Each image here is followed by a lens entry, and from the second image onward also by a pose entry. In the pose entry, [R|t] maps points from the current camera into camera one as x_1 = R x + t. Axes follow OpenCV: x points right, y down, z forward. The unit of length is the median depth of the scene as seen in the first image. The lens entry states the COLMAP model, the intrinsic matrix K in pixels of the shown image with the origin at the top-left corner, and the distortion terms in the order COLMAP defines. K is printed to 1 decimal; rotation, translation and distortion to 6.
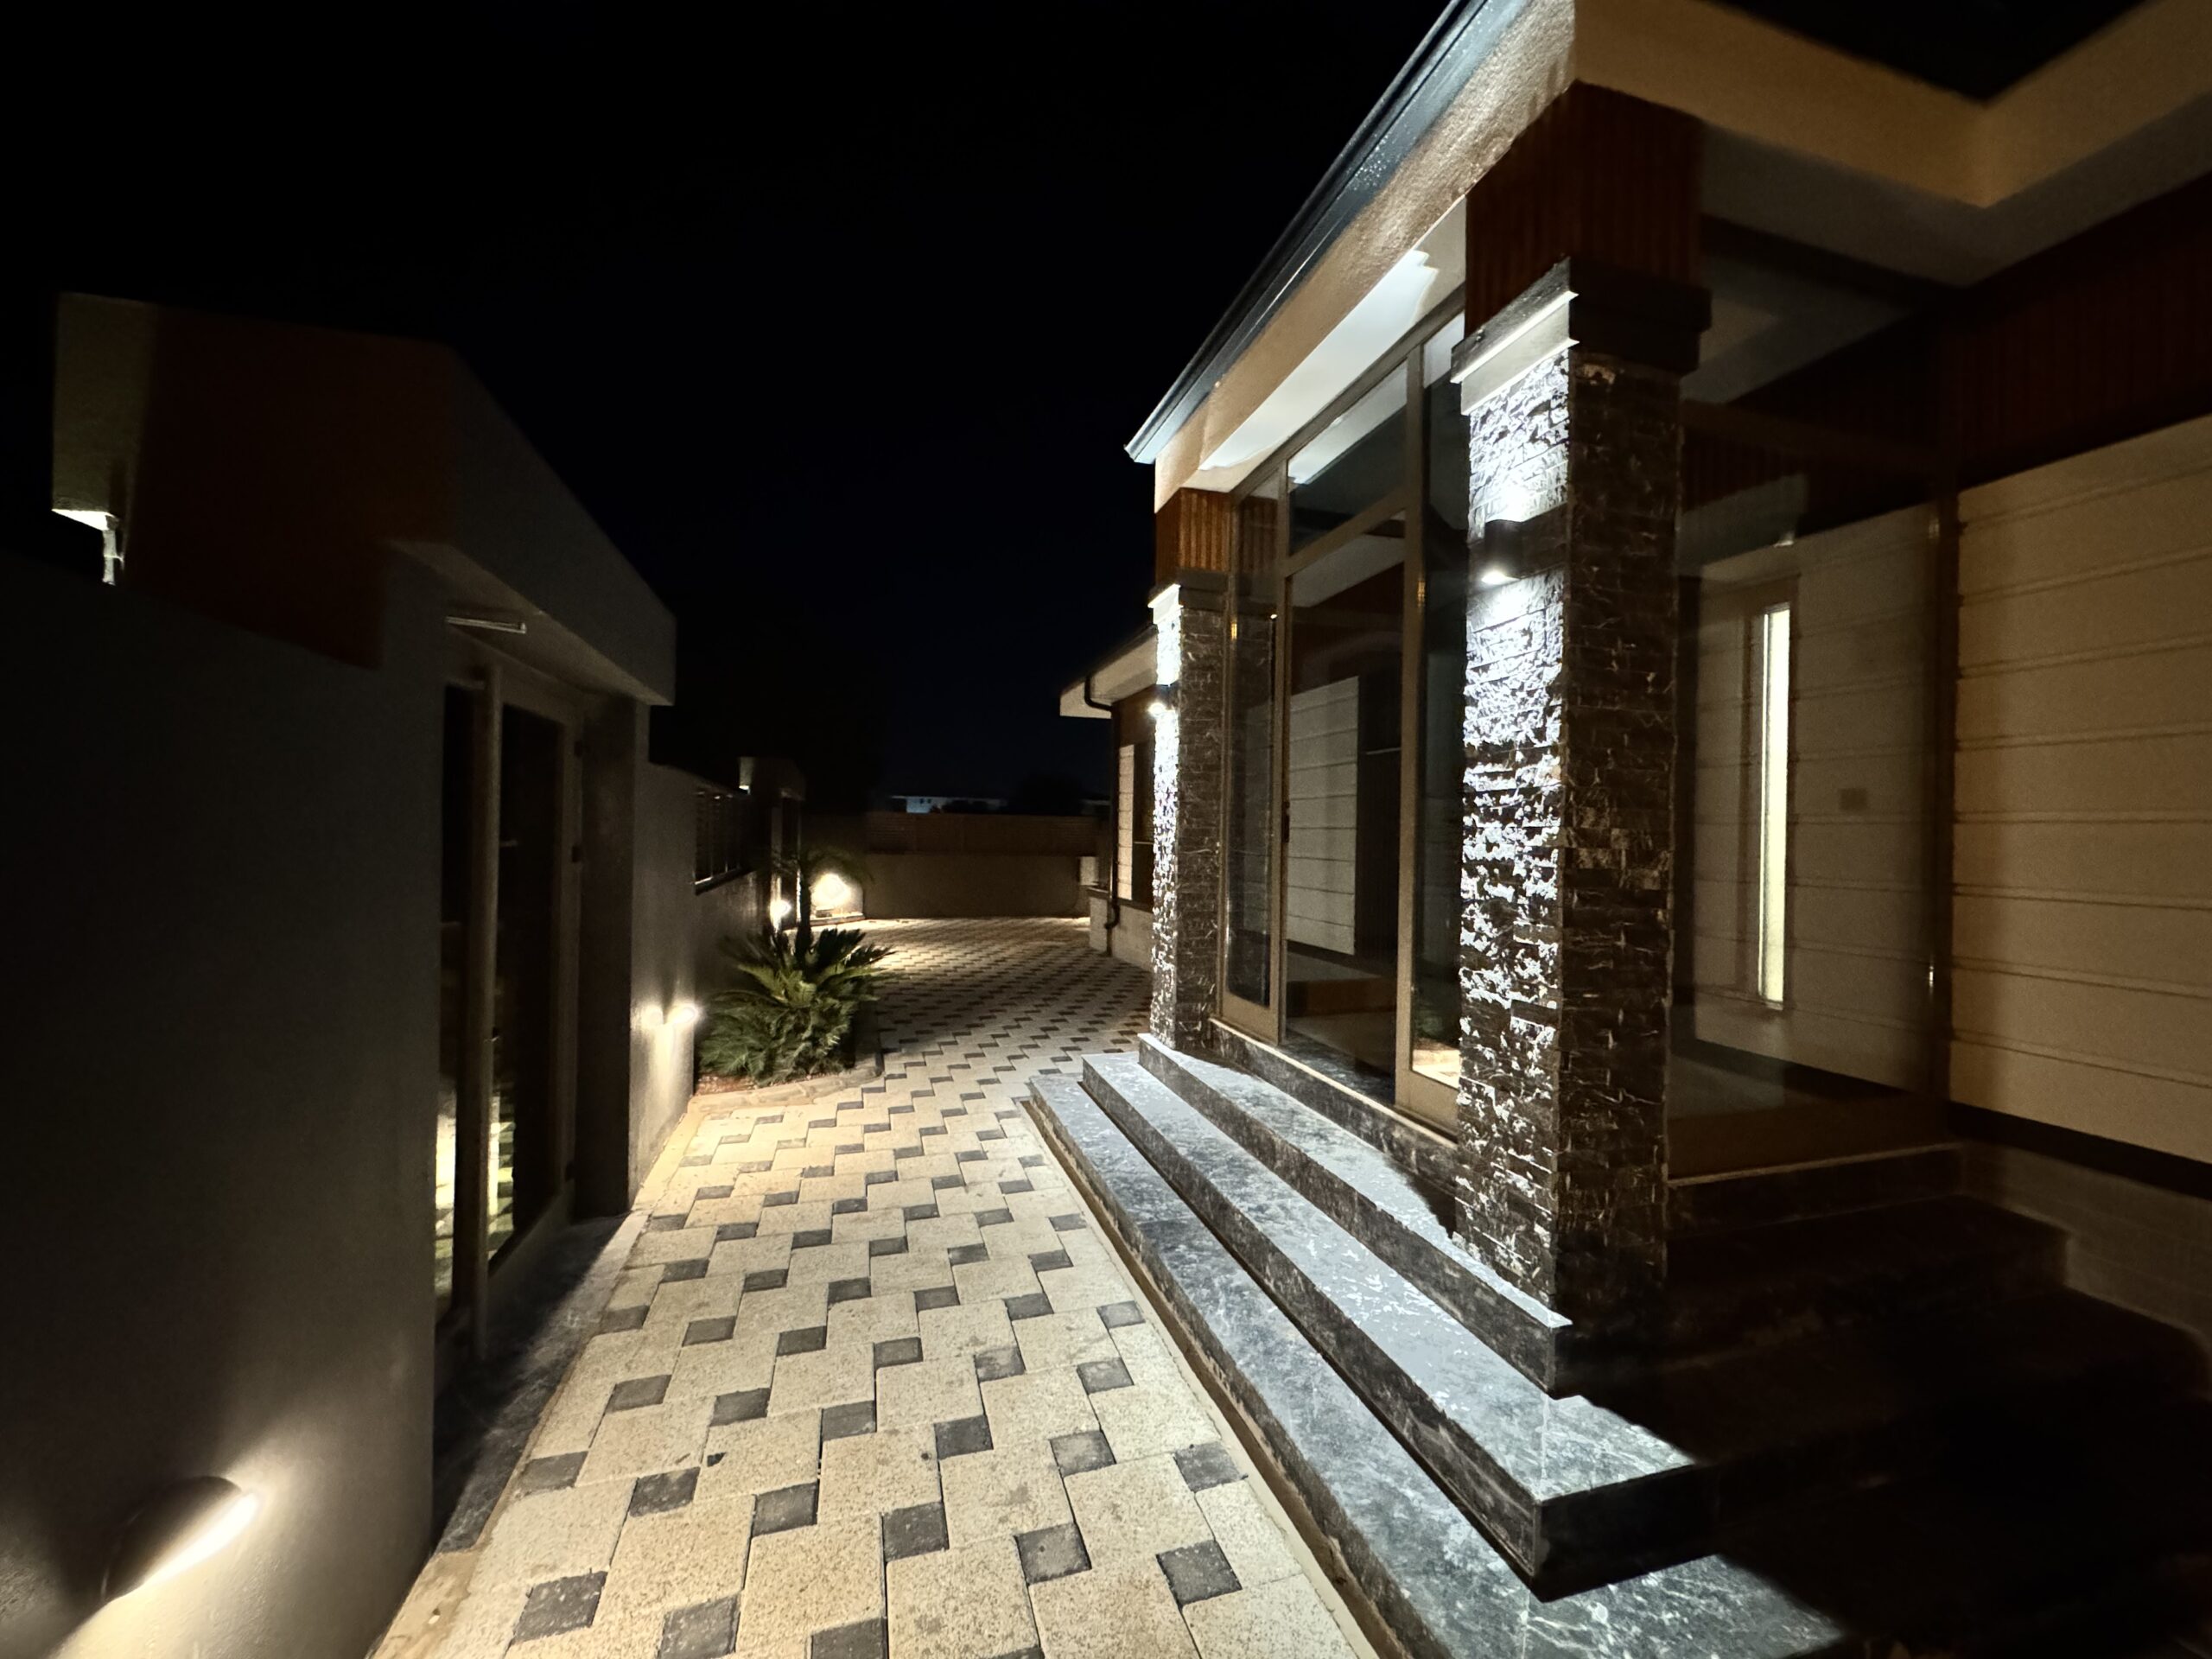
lens RADIAL K [[880.8, 0, 1108.4], [0, 880.8, 832.8], [0, 0, 1]] dist [-0.001691, 0.000056]
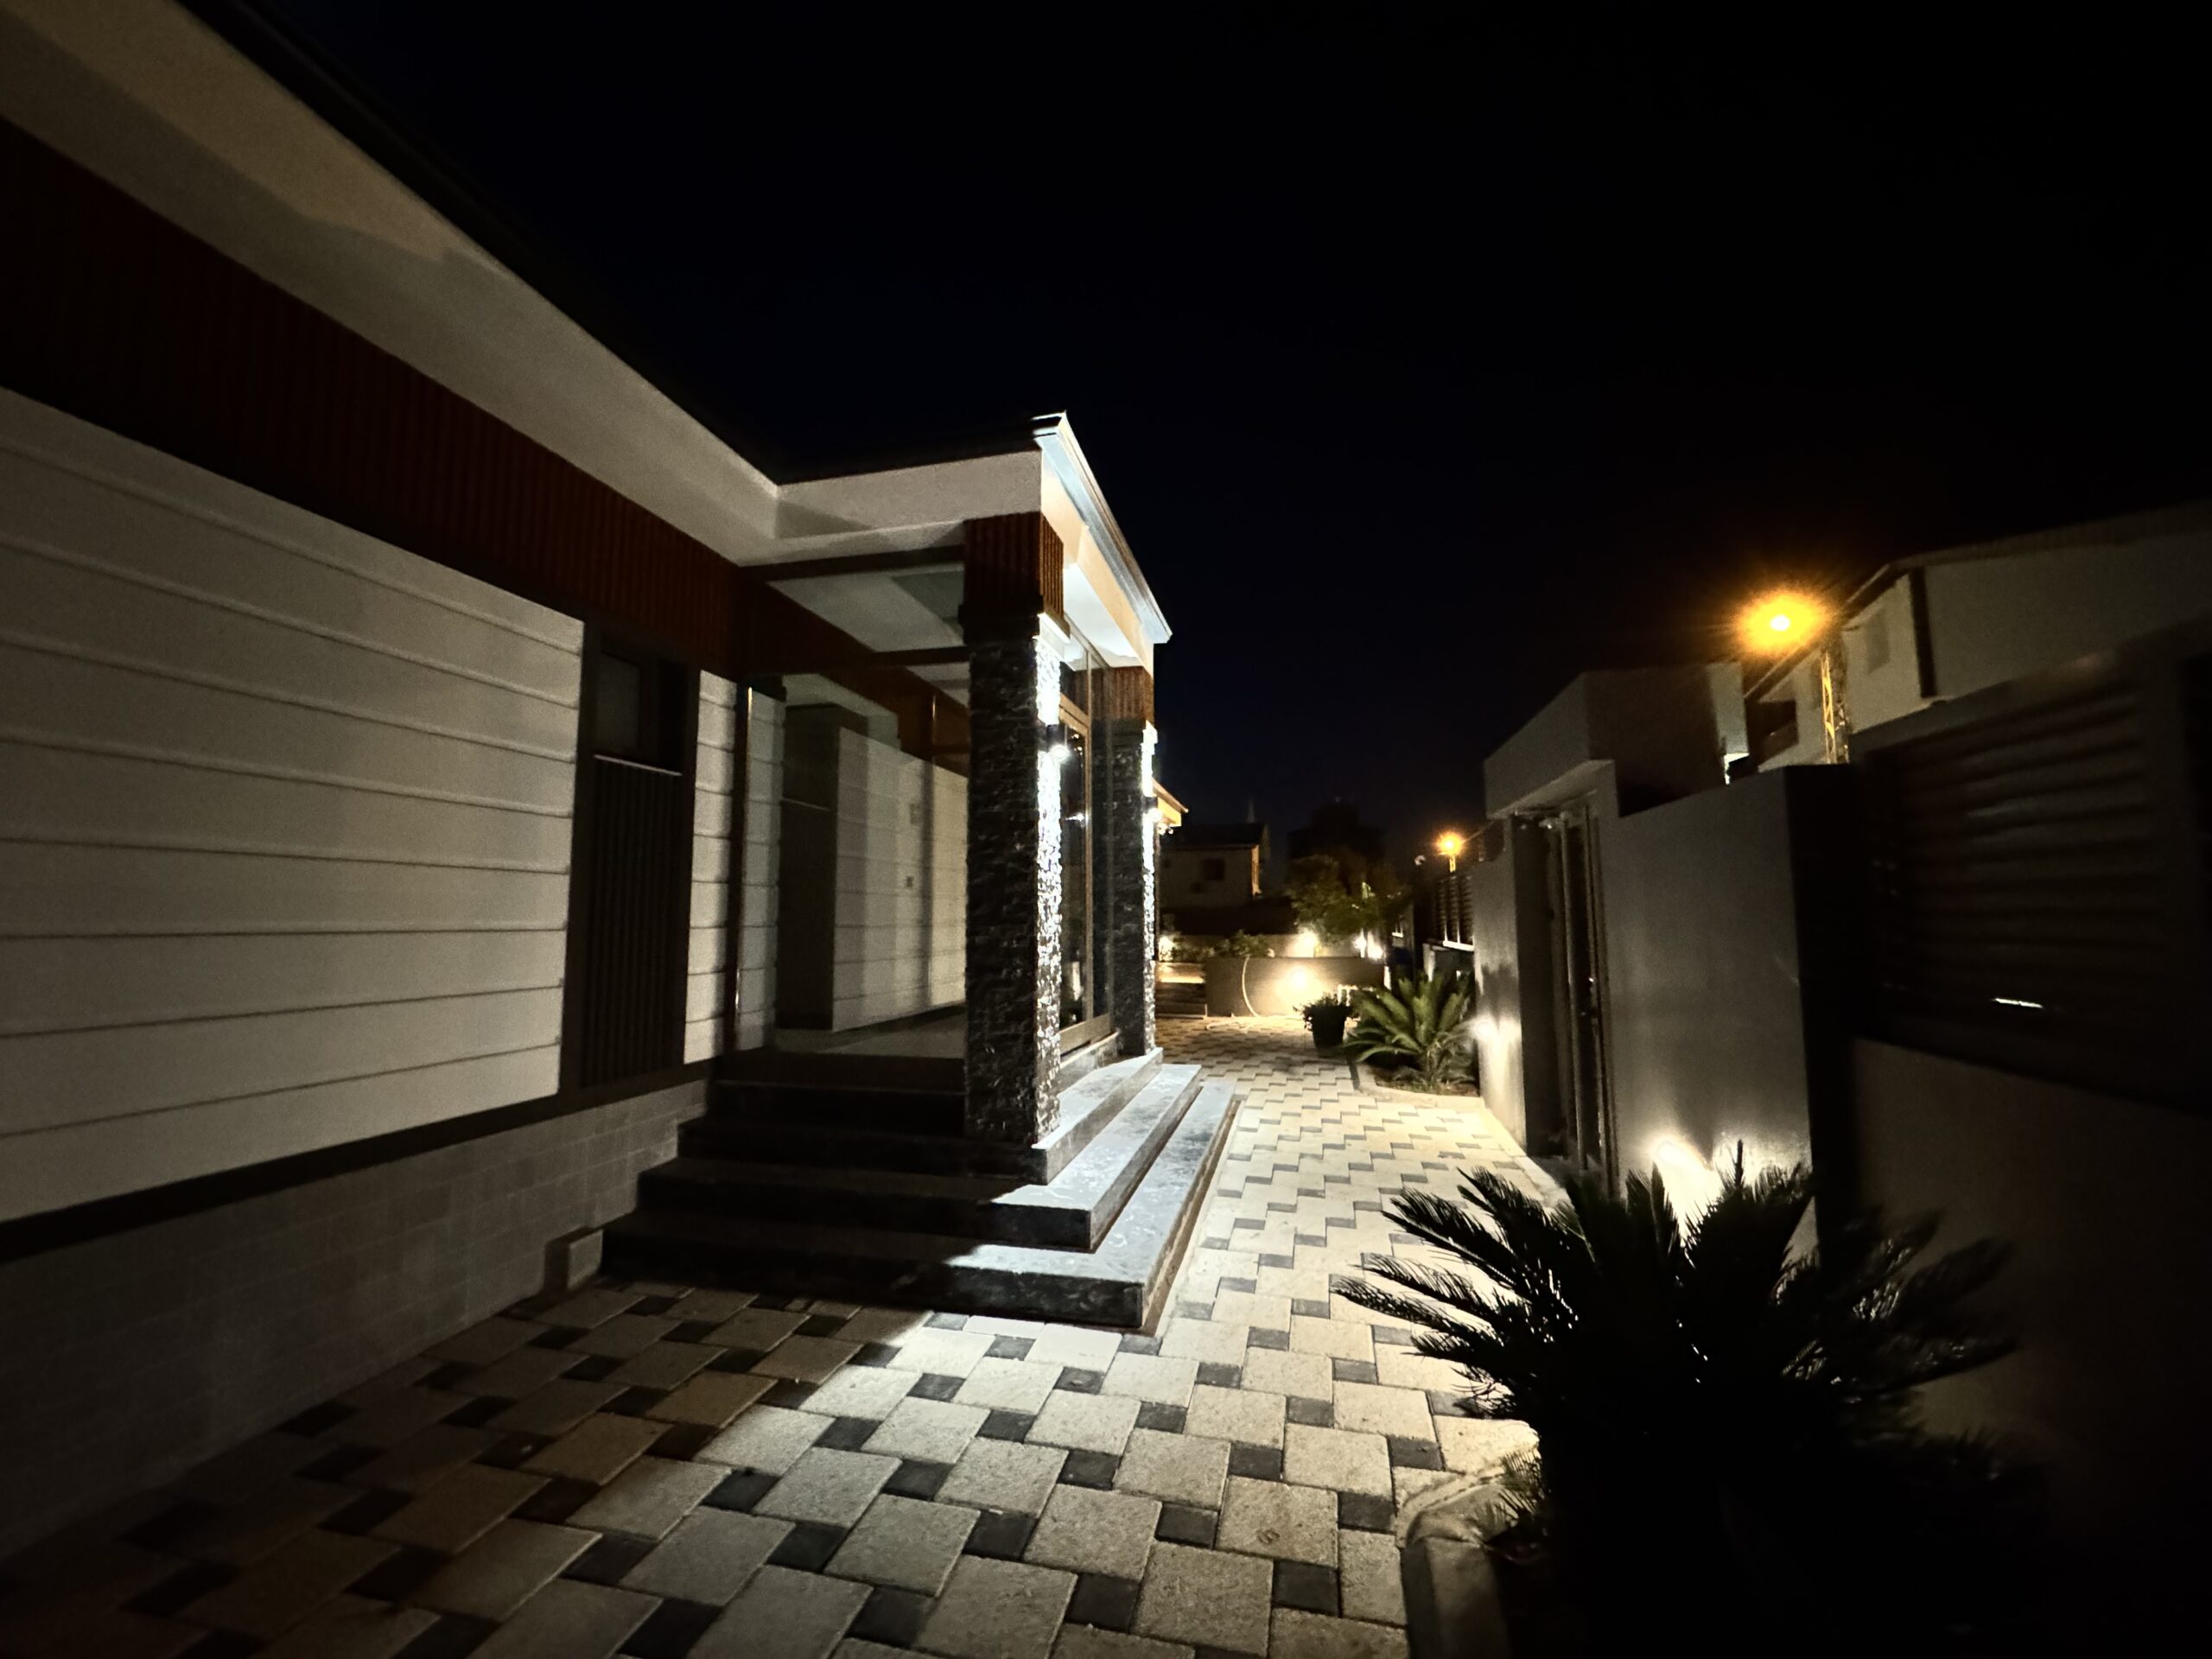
lens RADIAL K [[880.8, 0, 1096.9], [0, 880.8, 833.3], [0, 0, 1]] dist [-0.001691, 0.000056]
pose [[-0.866666, 0.036406, 0.497559, -0.453941], [-0.013217, 0.995308, -0.095848, 0.029455], [-0.498714, -0.089644, -0.862118, 1.886481]]
